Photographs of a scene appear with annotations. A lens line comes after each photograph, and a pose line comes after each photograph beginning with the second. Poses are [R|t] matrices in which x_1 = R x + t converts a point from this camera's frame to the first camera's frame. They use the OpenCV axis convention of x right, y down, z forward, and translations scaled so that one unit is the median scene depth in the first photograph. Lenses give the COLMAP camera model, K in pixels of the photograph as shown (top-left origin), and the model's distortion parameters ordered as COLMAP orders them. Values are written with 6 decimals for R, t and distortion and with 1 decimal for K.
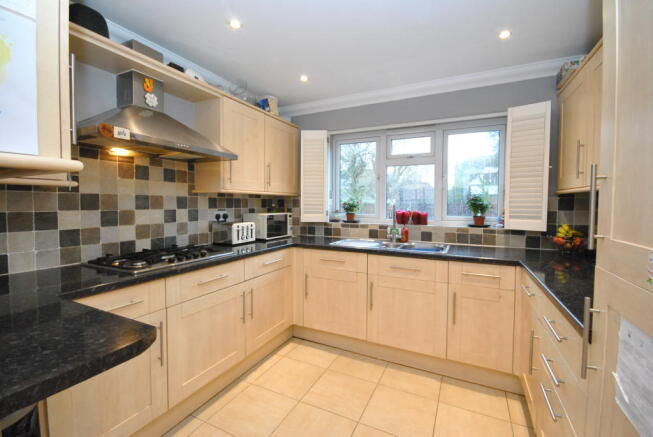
lens RADIAL K [[289.8, 0, 325.0], [0, 289.8, 215.7], [0, 0, 1]] dist [0.001098, 0.000137]
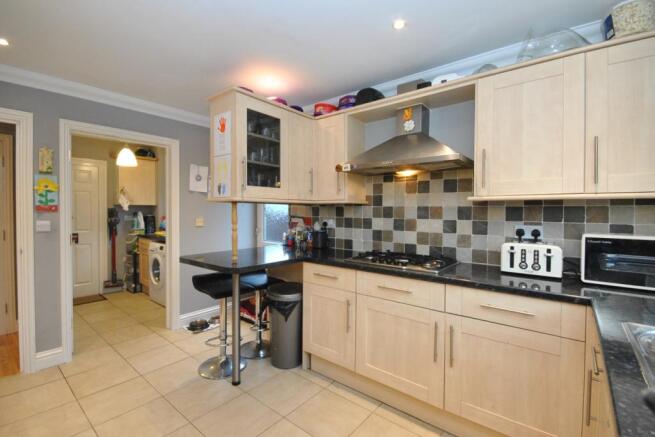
lens RADIAL K [[297.6, 0, 326.5], [0, 297.6, 217.3], [0, 0, 1]] dist [-0.013089, 0.000284]
pose [[-0.230448, 0.006283, -0.973064, 0.594483], [-0.053550, 0.998382, 0.019128, -0.029221], [0.971610, 0.056515, -0.229739, 0.879748]]
